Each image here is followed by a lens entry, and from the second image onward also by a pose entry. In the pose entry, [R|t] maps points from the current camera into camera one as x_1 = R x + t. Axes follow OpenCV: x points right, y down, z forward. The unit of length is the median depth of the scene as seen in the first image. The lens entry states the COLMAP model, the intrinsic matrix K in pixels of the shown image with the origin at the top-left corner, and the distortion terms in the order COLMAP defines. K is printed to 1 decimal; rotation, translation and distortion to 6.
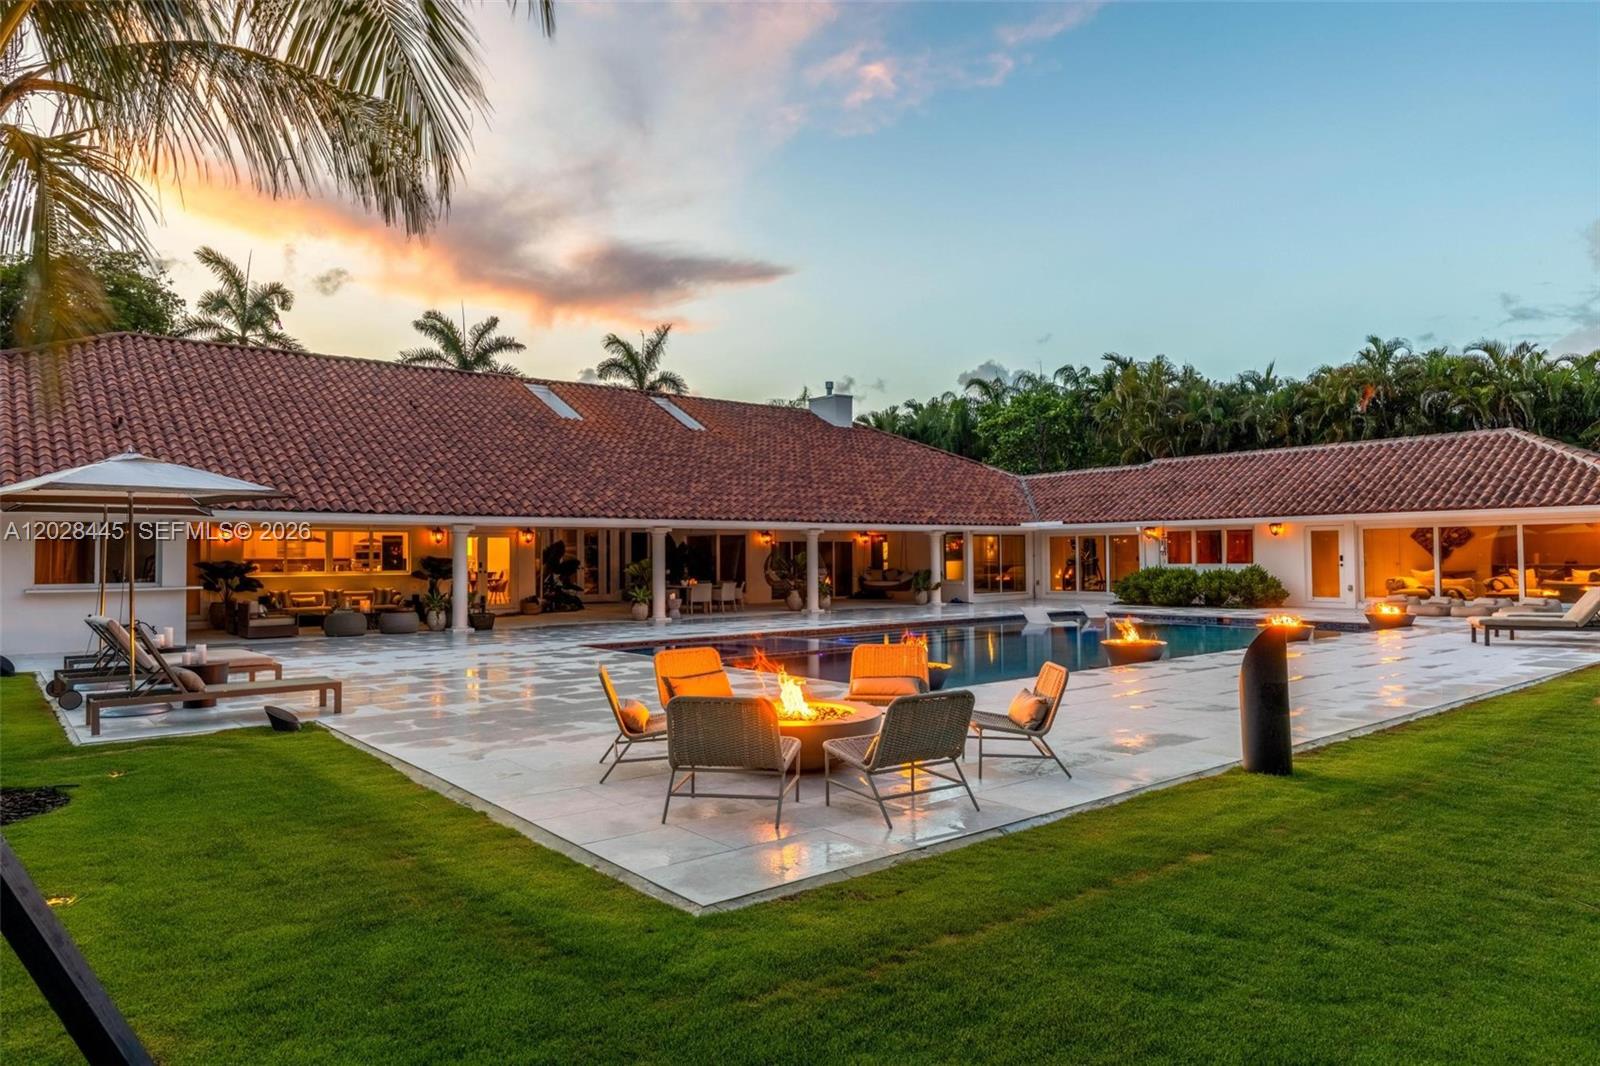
lens RADIAL K [[1020.4, 0, 801.1], [0, 1020.4, 527.9], [0, 0, 1]] dist [0.019905, -0.001242]
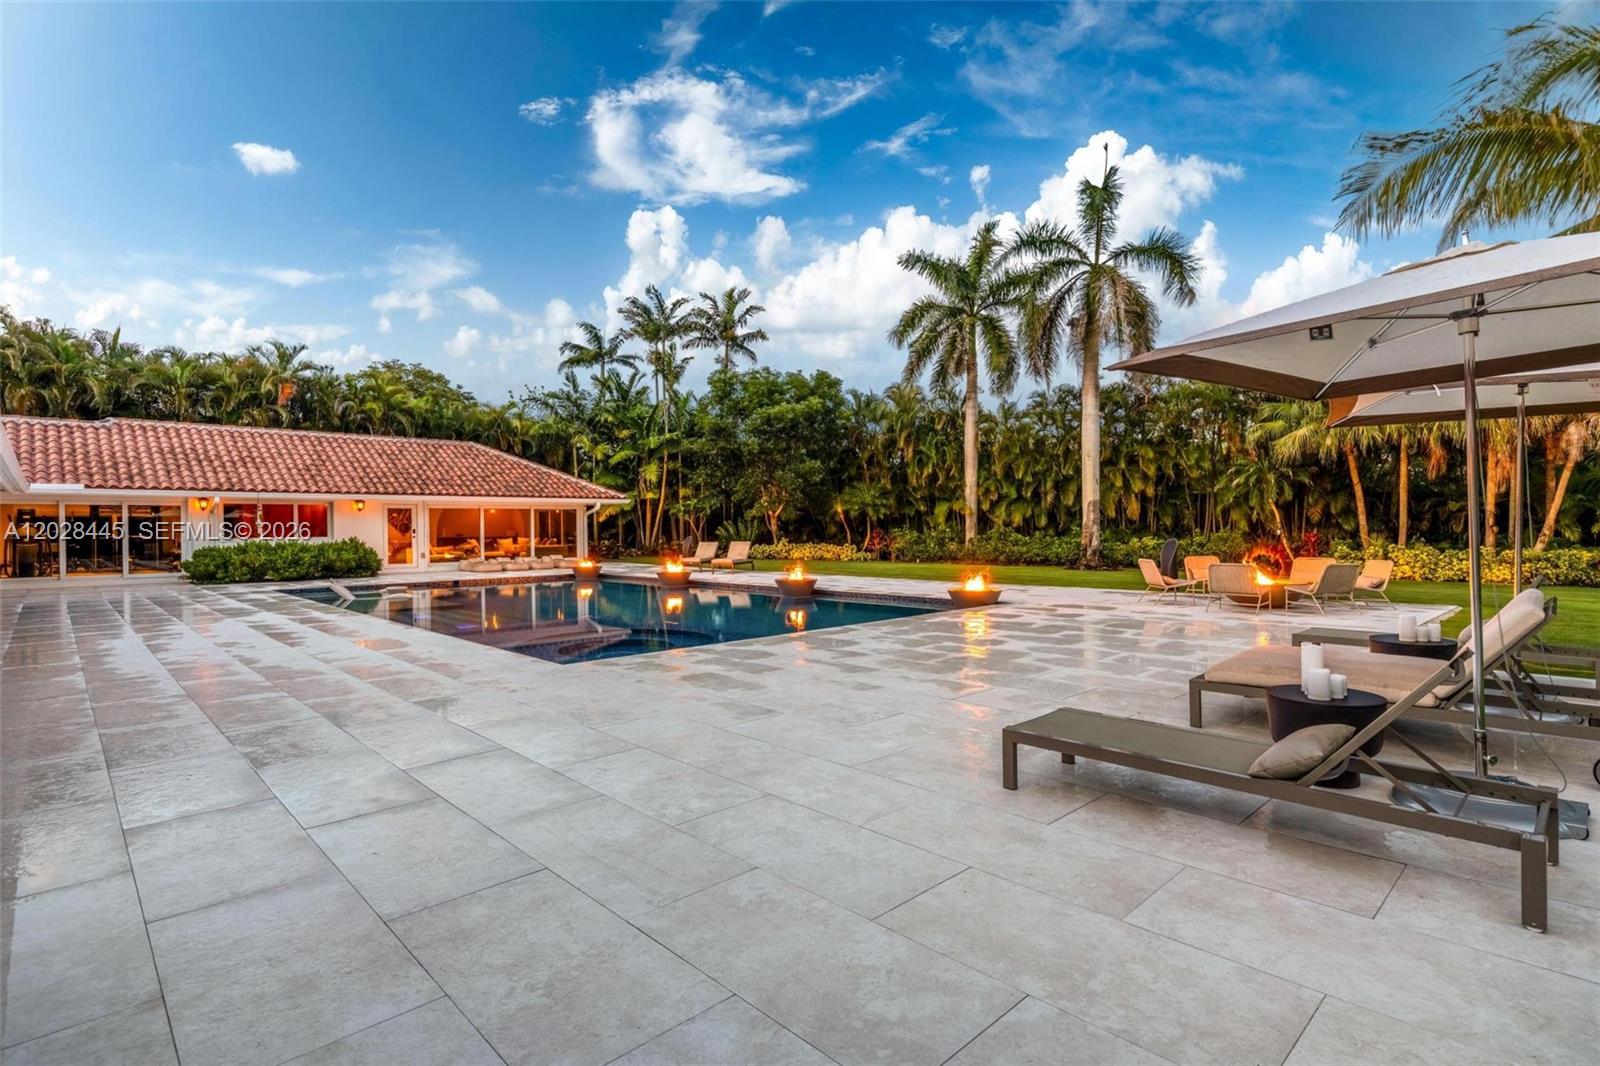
lens RADIAL K [[788.3, 0, 800.6], [0, 788.3, 531.1], [0, 0, 1]] dist [0.001344, 0.000146]
pose [[-0.064721, 0.003924, 0.997896, -0.372536], [-0.013582, 0.999896, -0.004812, 0.024172], [-0.997811, -0.013865, -0.064661, 0.519469]]
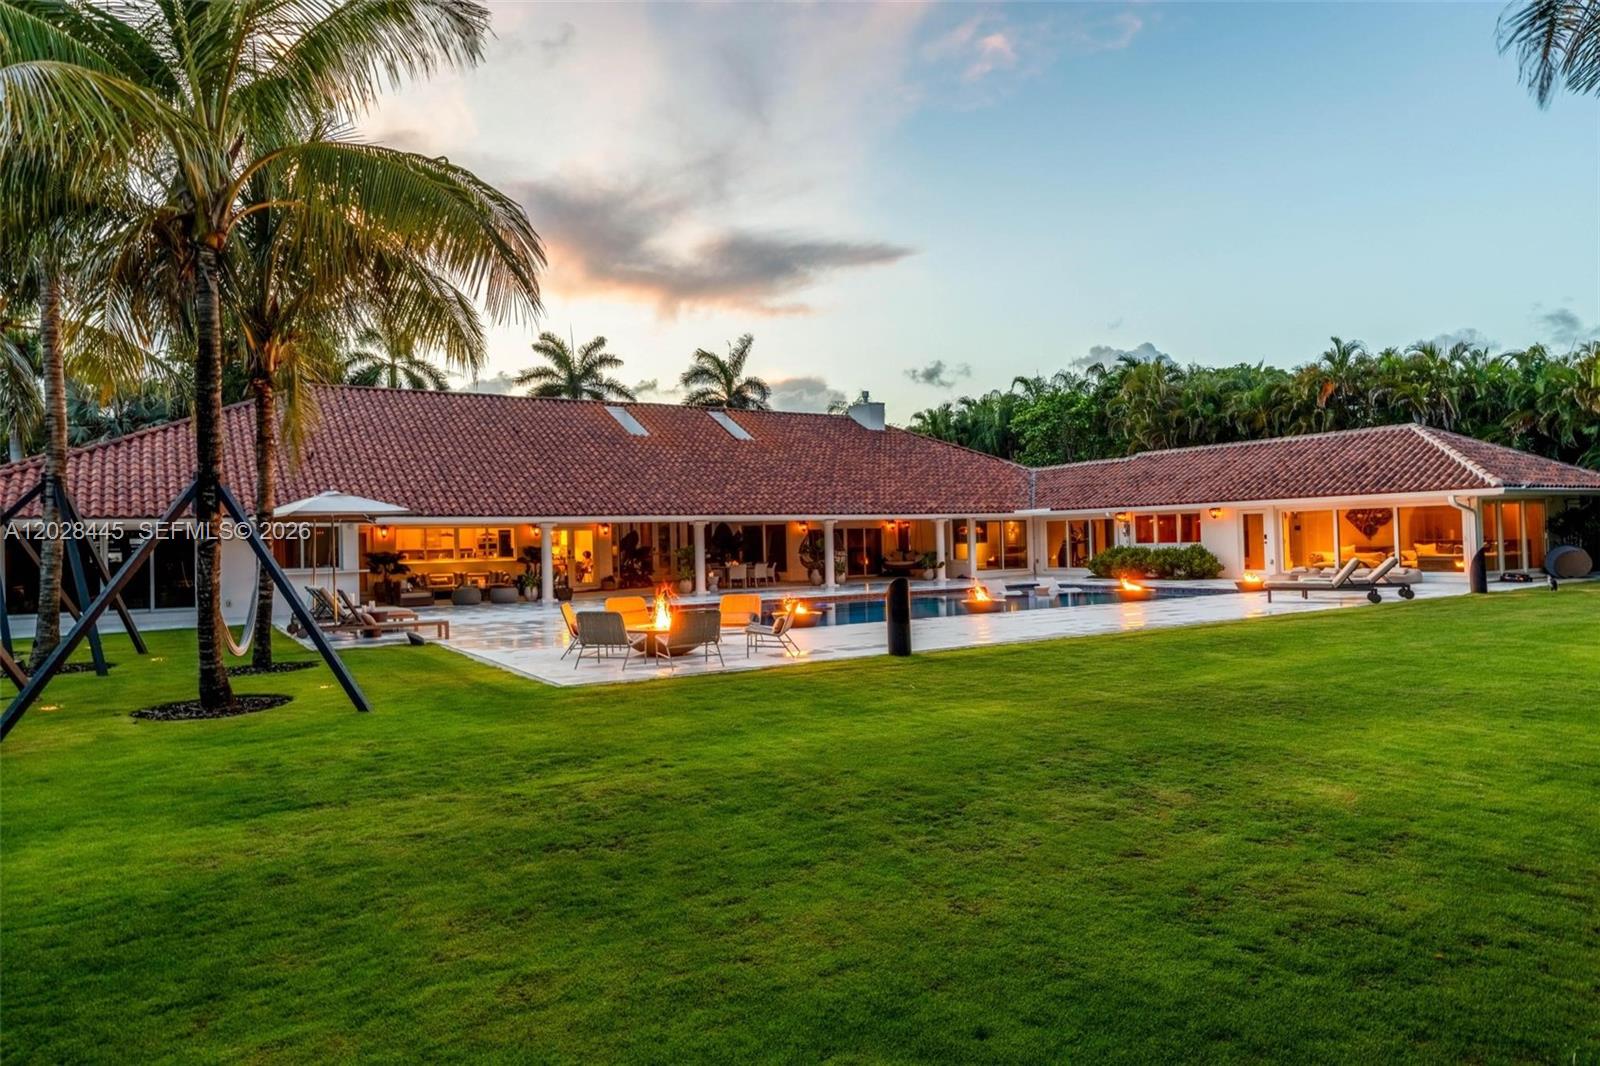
lens RADIAL K [[1020.4, 0, 805.3], [0, 1020.4, 531.3], [0, 0, 1]] dist [0.019905, -0.001242]
pose [[0.992698, -0.016160, -0.119537, 0.118243], [0.018495, 0.999659, 0.018448, -0.007359], [0.119198, -0.020524, 0.992658, -0.211577]]
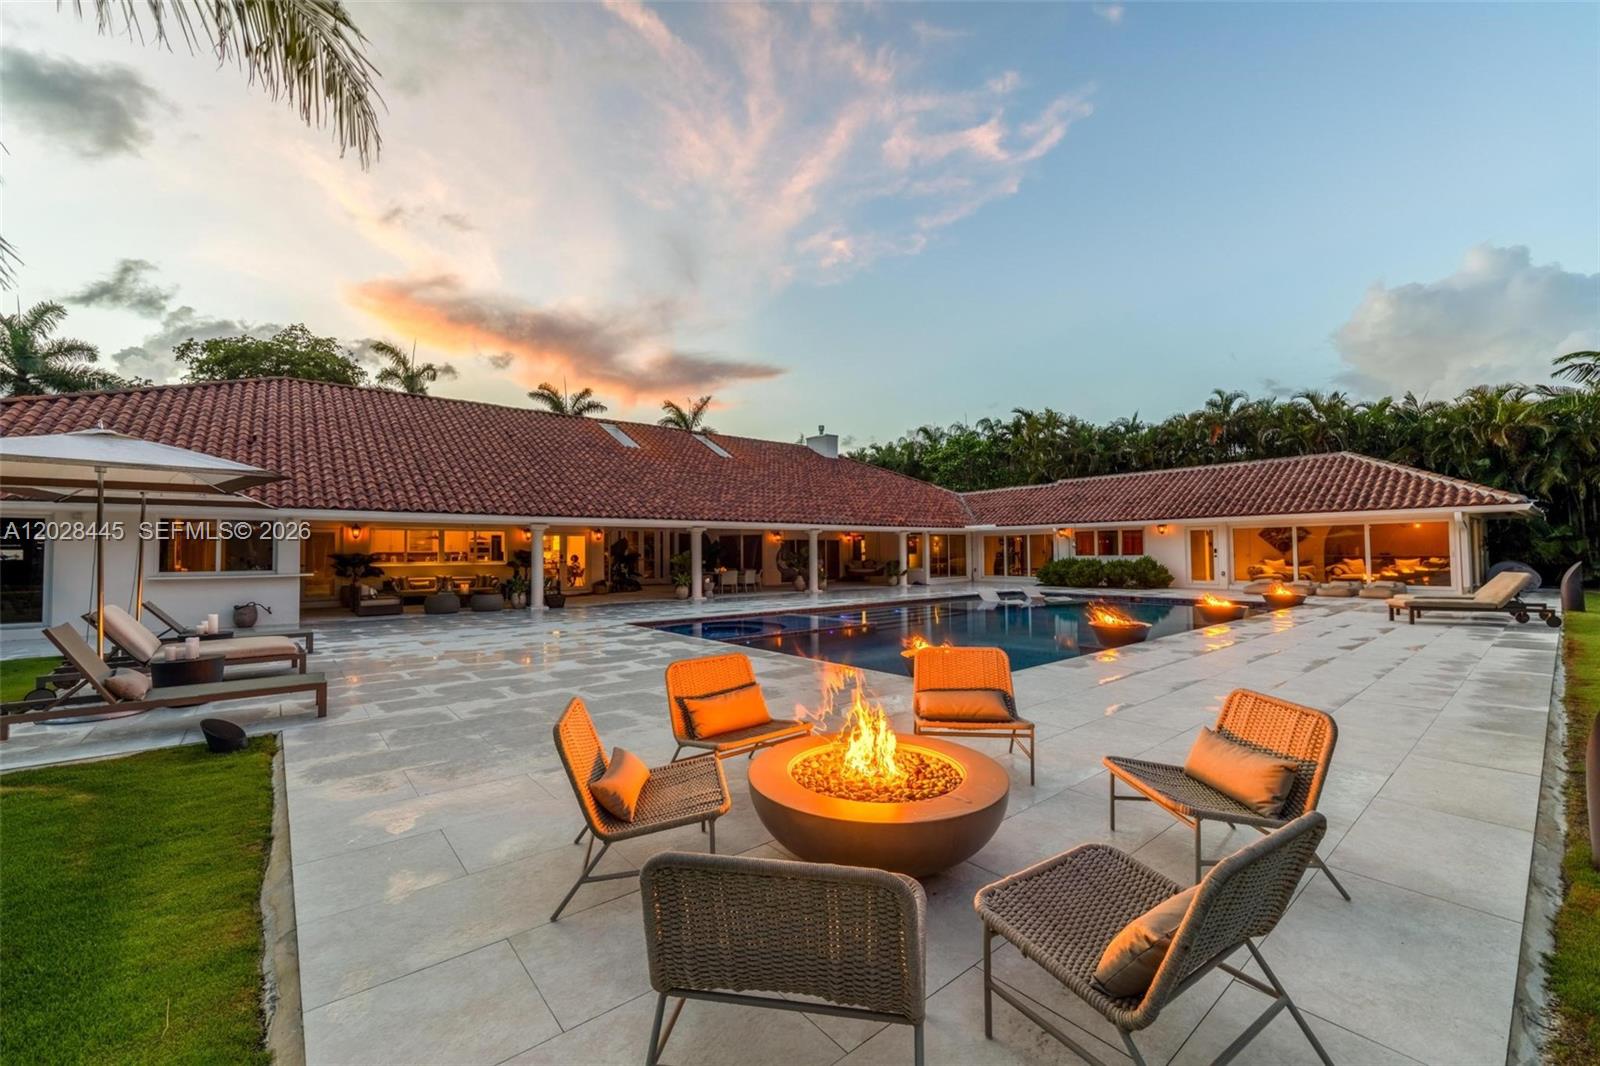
lens RADIAL K [[648.1, 0, 794.5], [0, 648.1, 535.3], [0, 0, 1]] dist [0.006930, -0.000370]
pose [[0.999997, -0.001050, 0.002170, -0.013573], [0.001048, 0.999999, 0.000598, 0.007351], [-0.002170, -0.000596, 0.999997, 0.142766]]
